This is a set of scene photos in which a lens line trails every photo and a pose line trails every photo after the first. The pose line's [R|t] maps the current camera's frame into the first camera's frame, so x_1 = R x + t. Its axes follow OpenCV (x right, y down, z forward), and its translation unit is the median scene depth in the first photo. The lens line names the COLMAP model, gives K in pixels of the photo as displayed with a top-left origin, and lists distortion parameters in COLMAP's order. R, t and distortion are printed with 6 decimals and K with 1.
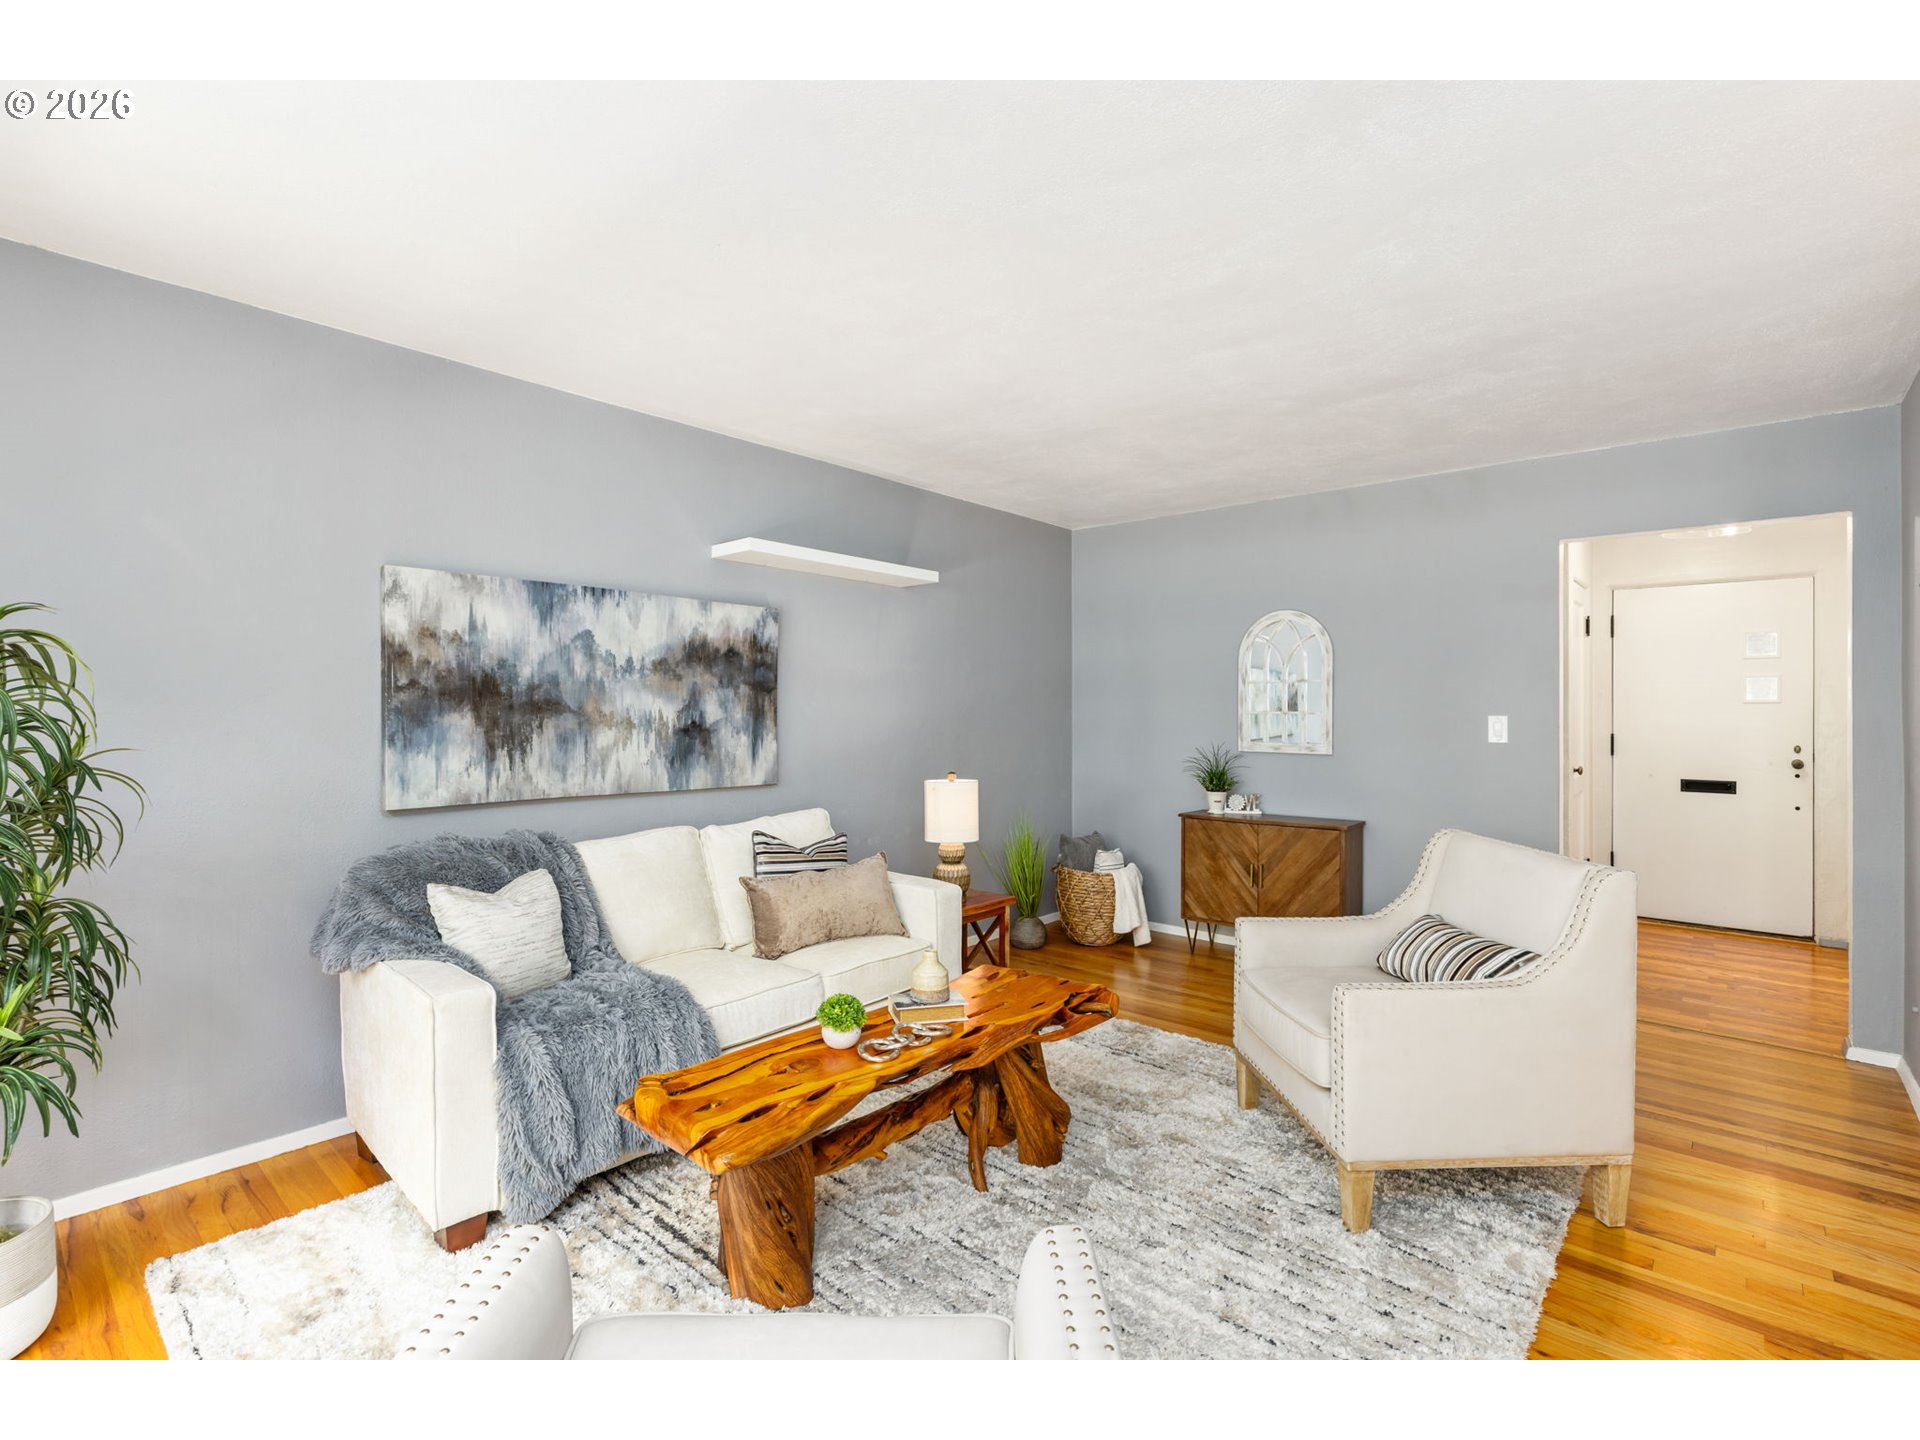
lens RADIAL K [[866.7, 0, 960.9], [0, 866.7, 713.1], [0, 0, 1]] dist [0.010156, -0.000827]
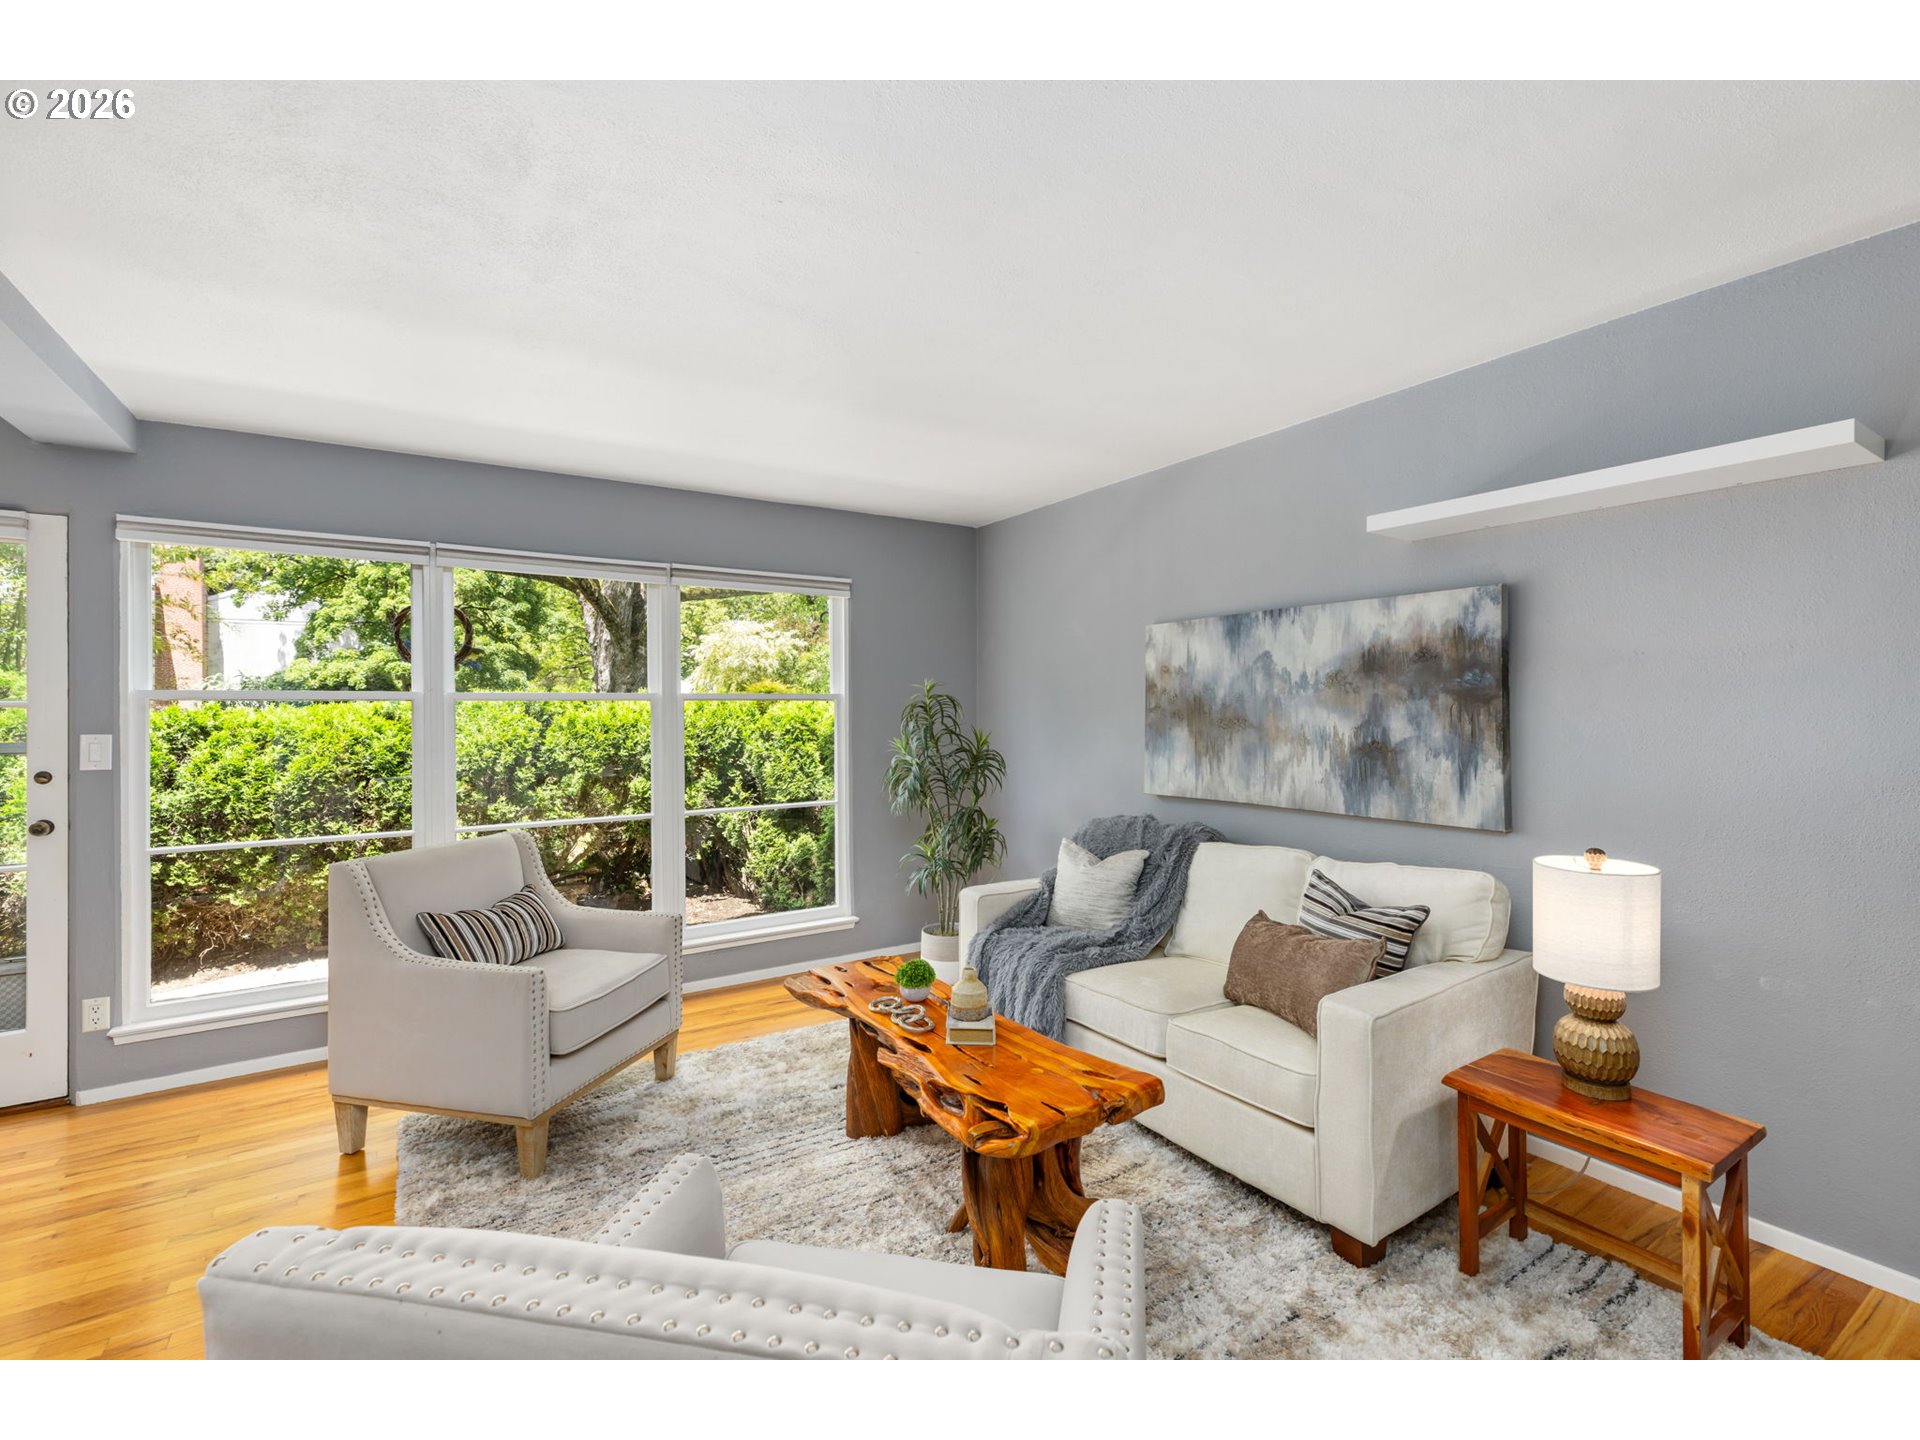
lens RADIAL K [[866.7, 0, 958.4], [0, 866.7, 709.7], [0, 0, 1]] dist [0.010156, -0.000827]
pose [[-0.252168, 0.001622, -0.967682, 0.675007], [0.011547, 0.999932, -0.001333, -0.025272], [0.967615, -0.011510, -0.252169, 0.866933]]
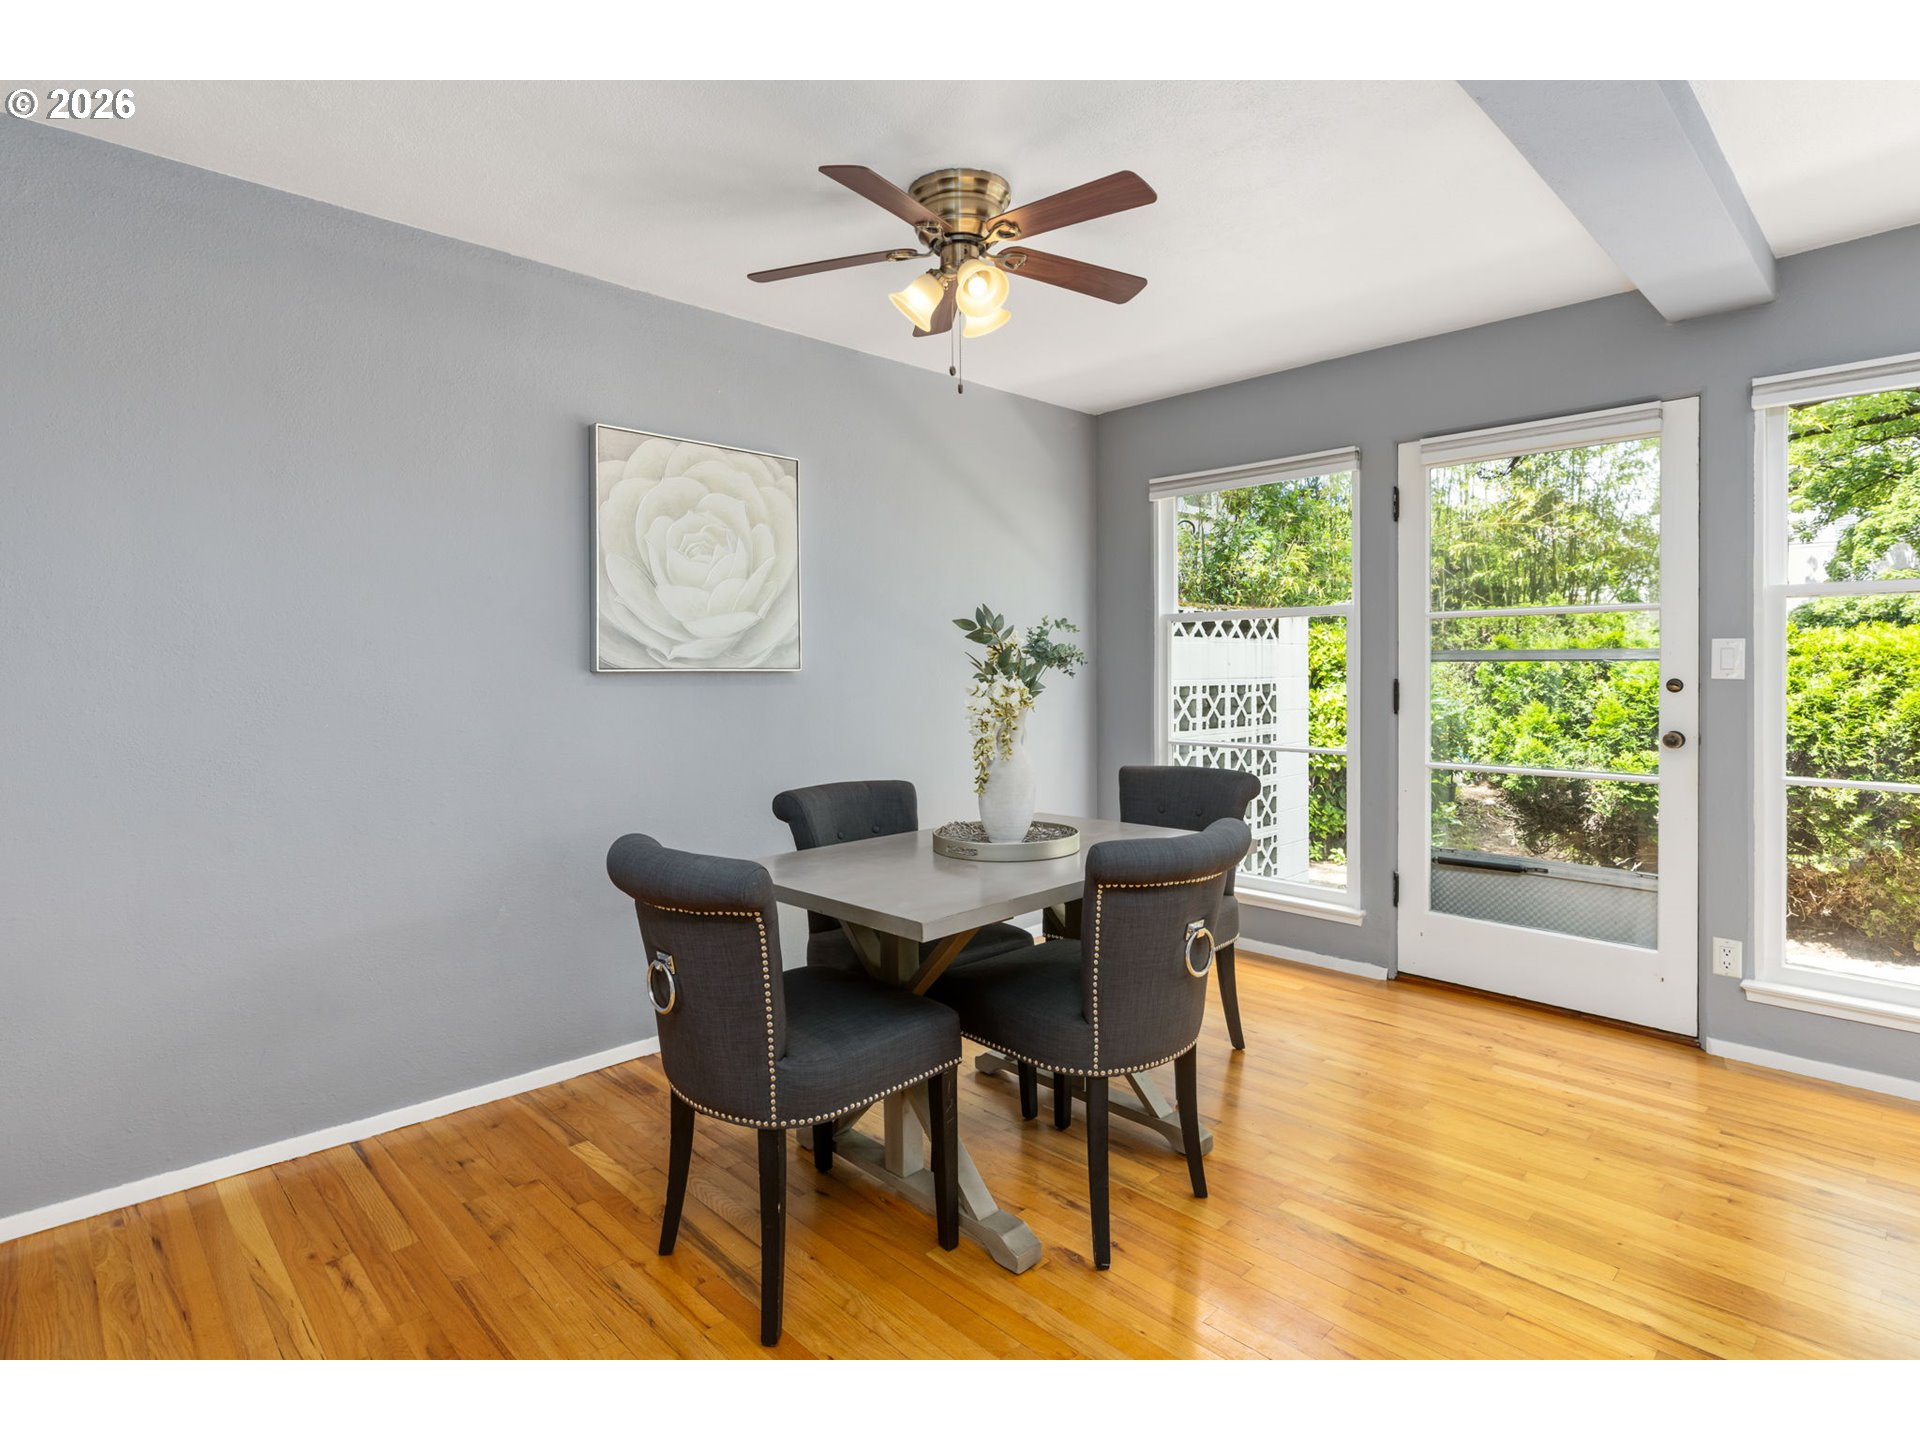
lens RADIAL K [[969.7, 0, 915.8], [0, 969.7, 673.3], [0, 0, 1]] dist [-0.004762, 0.000036]
pose [[-0.996937, 0.004899, 0.078055, 0.688110], [0.005123, 0.999983, 0.002671, 0.015243], [-0.078040, 0.003062, -0.996946, 0.698275]]
